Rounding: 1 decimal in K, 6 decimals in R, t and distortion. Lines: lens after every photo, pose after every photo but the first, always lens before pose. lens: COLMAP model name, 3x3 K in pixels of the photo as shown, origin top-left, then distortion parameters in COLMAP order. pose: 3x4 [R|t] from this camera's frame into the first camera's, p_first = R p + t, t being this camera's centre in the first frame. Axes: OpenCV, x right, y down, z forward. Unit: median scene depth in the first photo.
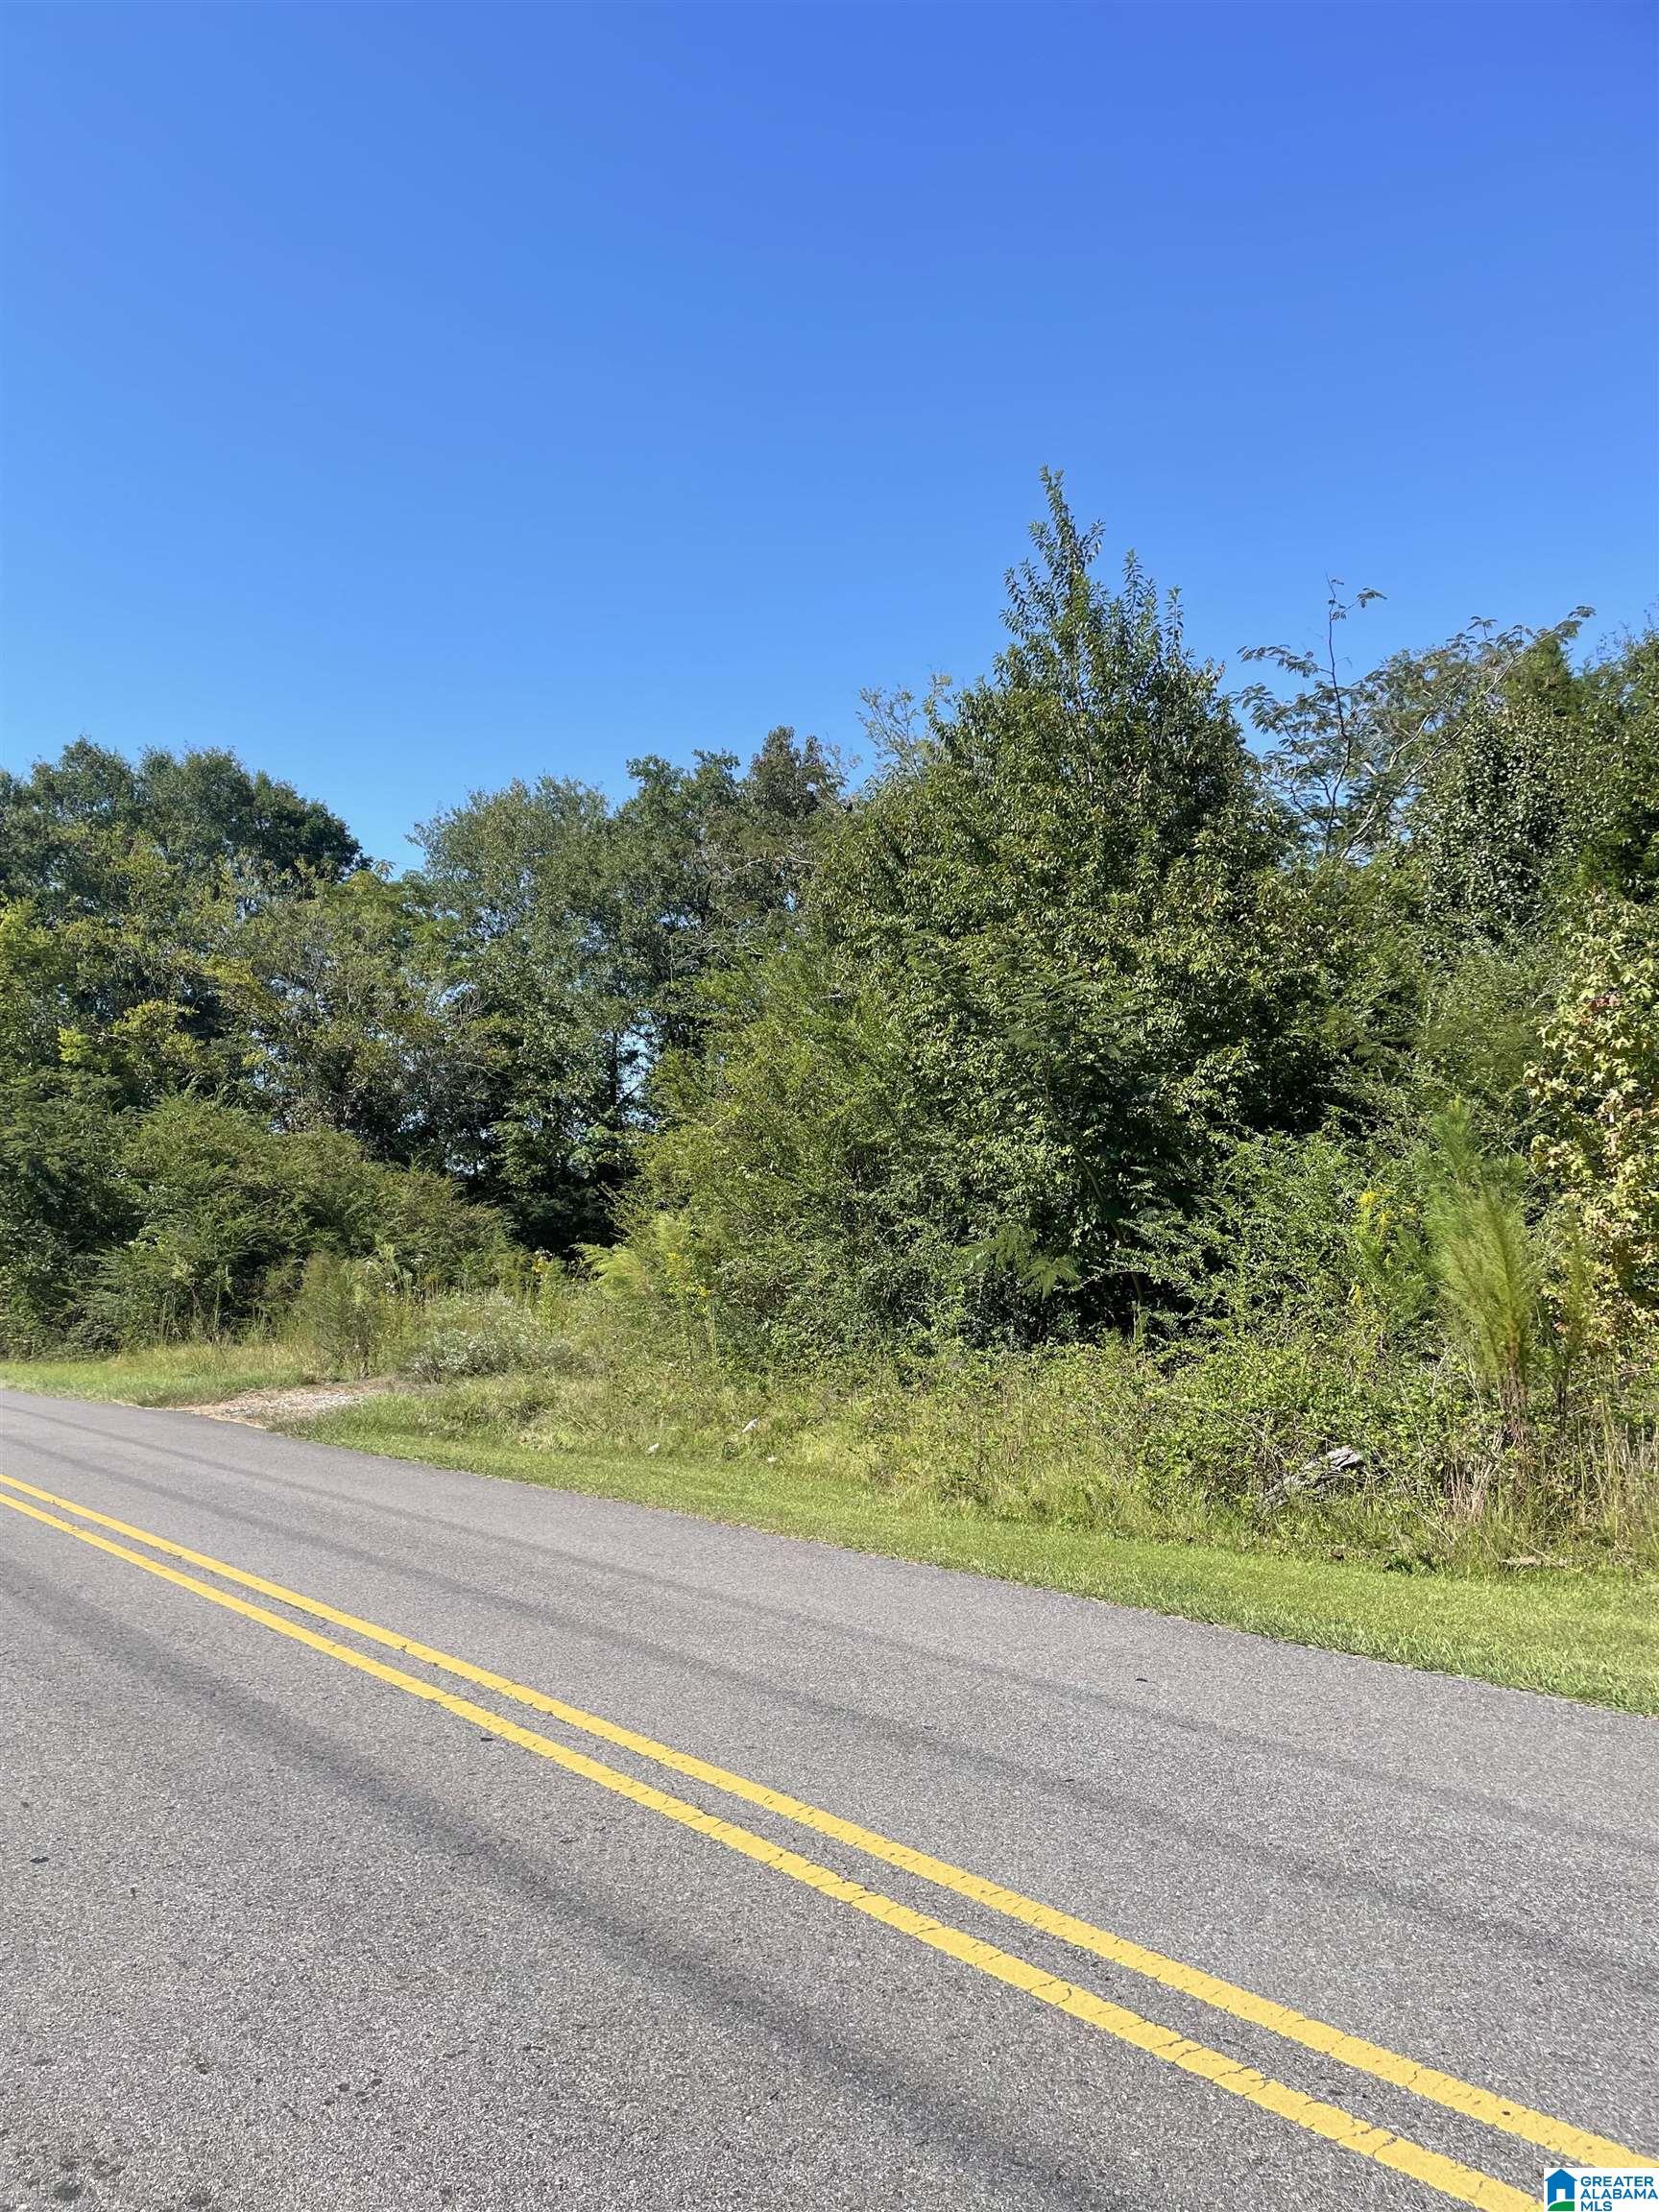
lens RADIAL K [[1660.3, 0, 829.5], [0, 1660.3, 1106.0], [0, 0, 1]] dist [0.108628, -0.129859]
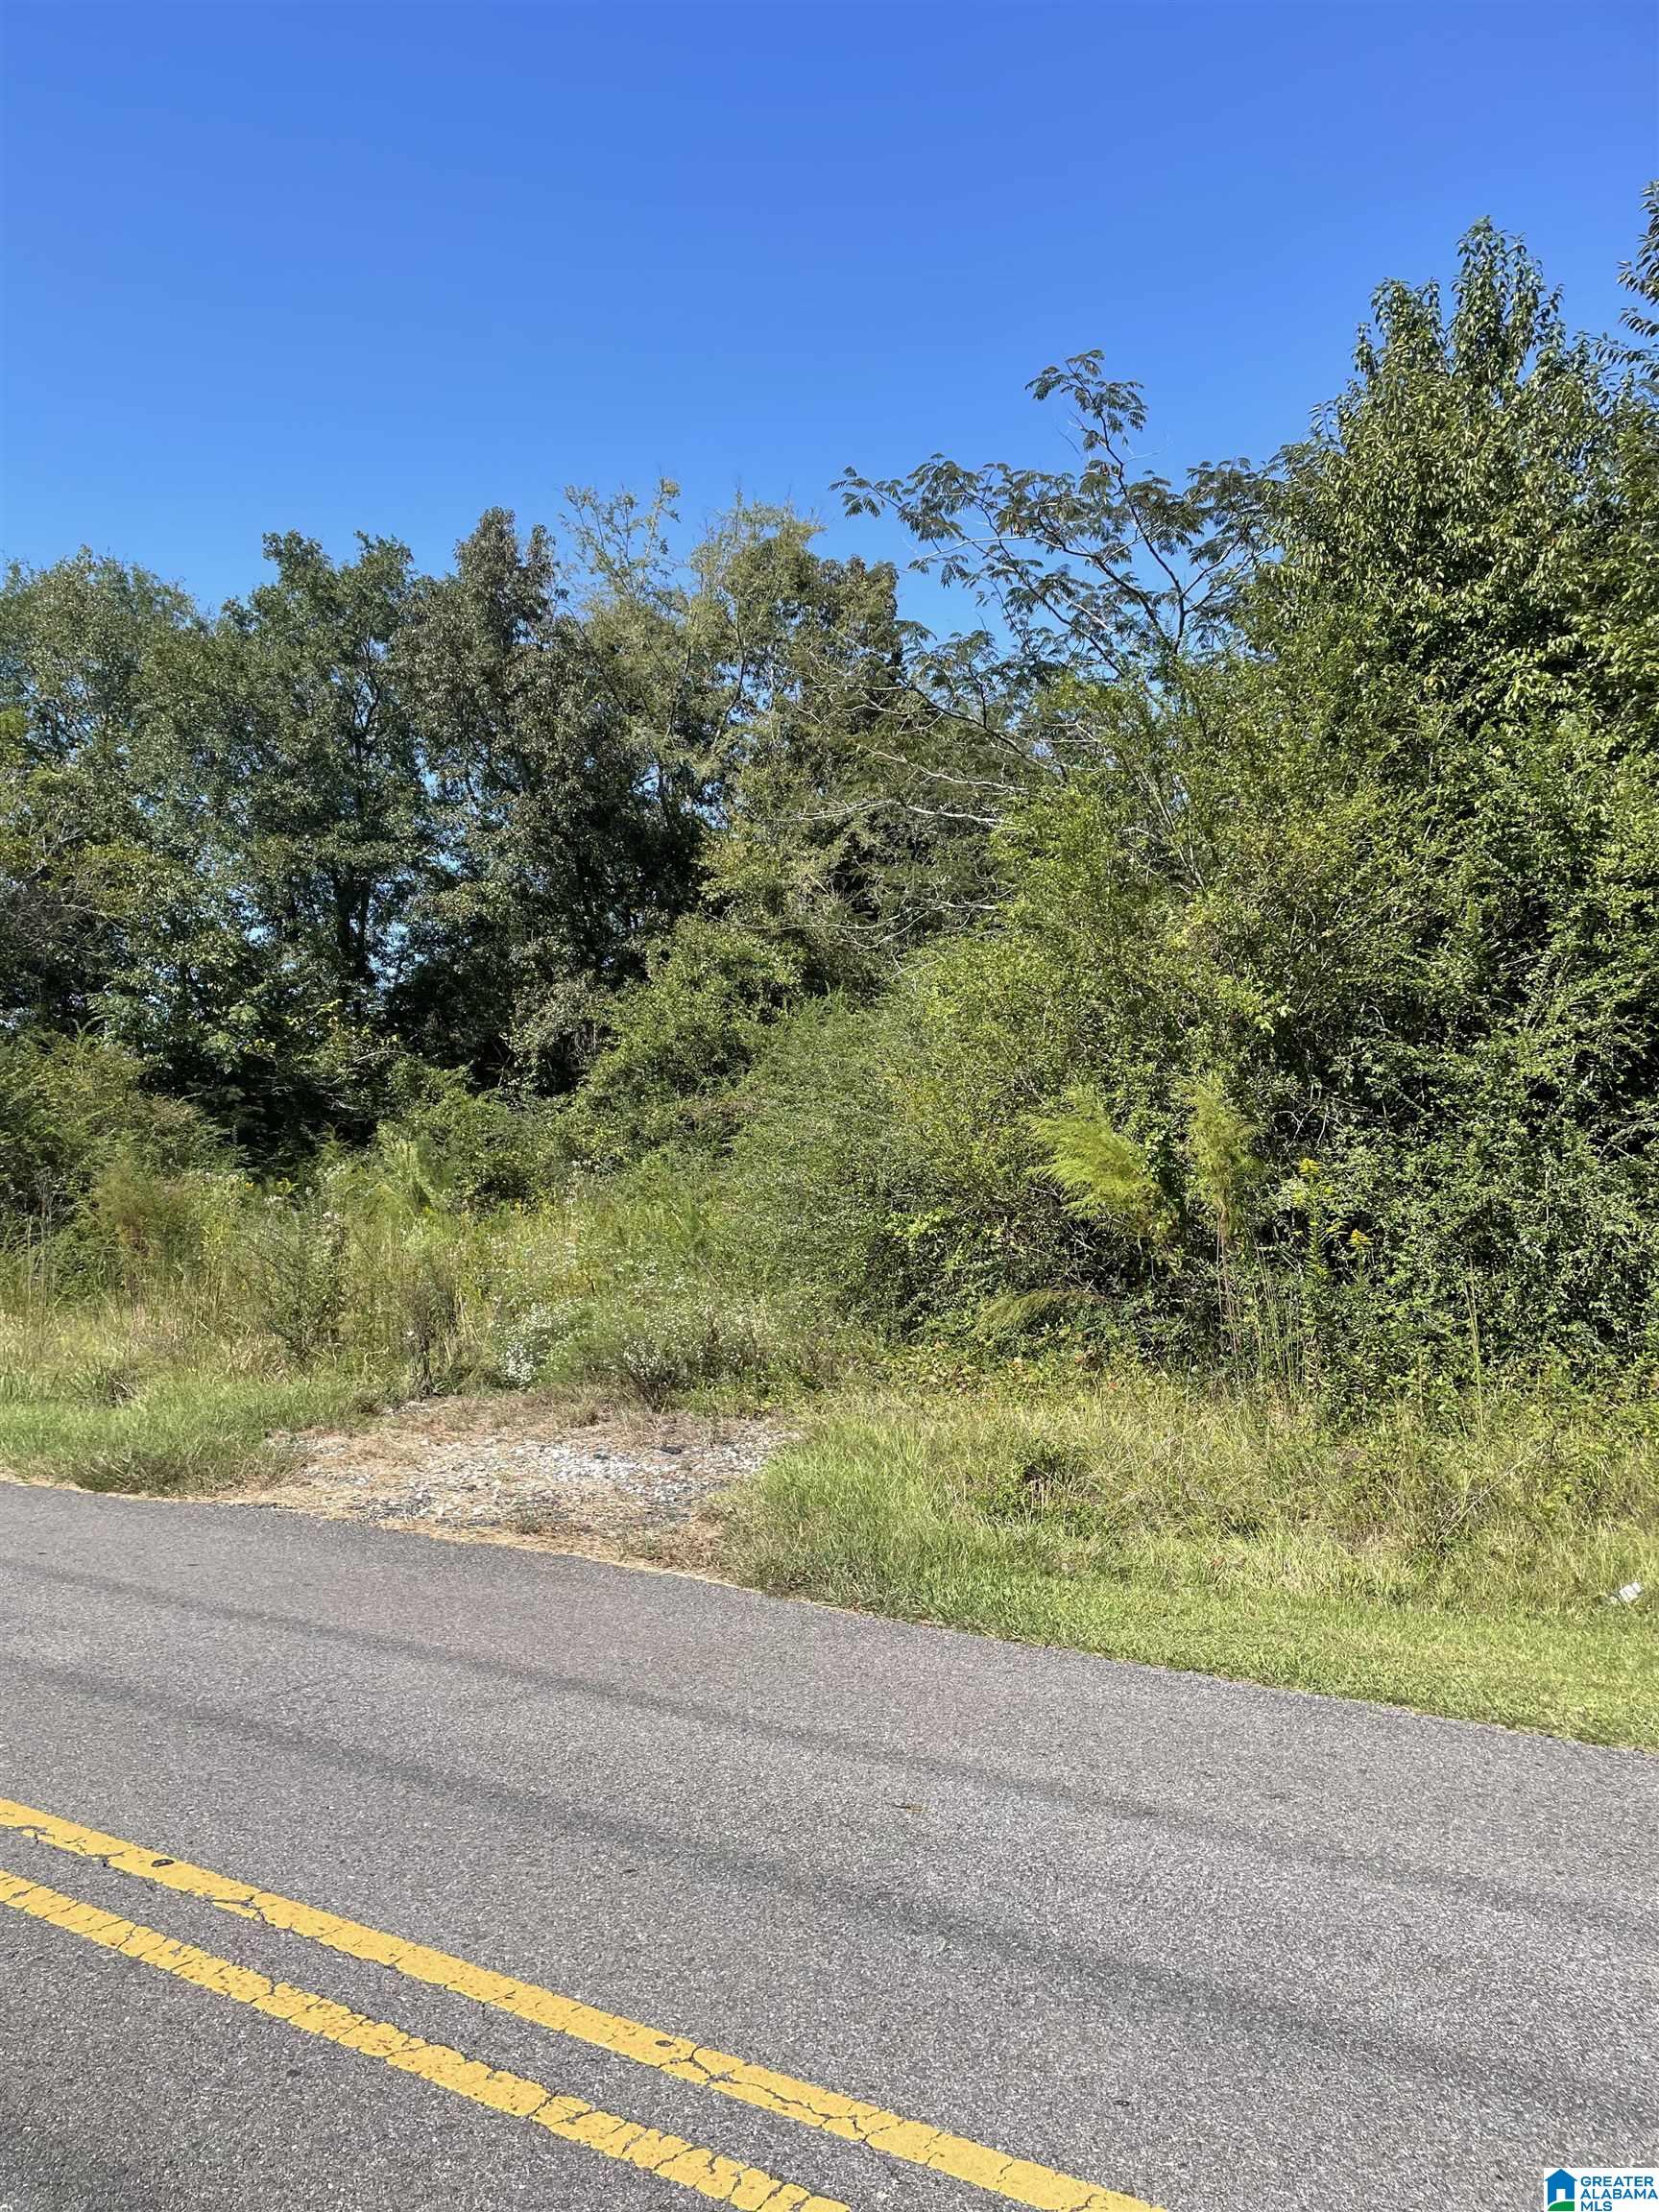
lens RADIAL K [[1660.3, 0, 829.5], [0, 1660.3, 1106.0], [0, 0, 1]] dist [0.108628, -0.129859]
pose [[0.946852, 0.023449, 0.320814, -0.130406], [-0.037365, 0.998606, 0.037290, 0.019323], [-0.319492, -0.047295, 0.946408, 0.185906]]
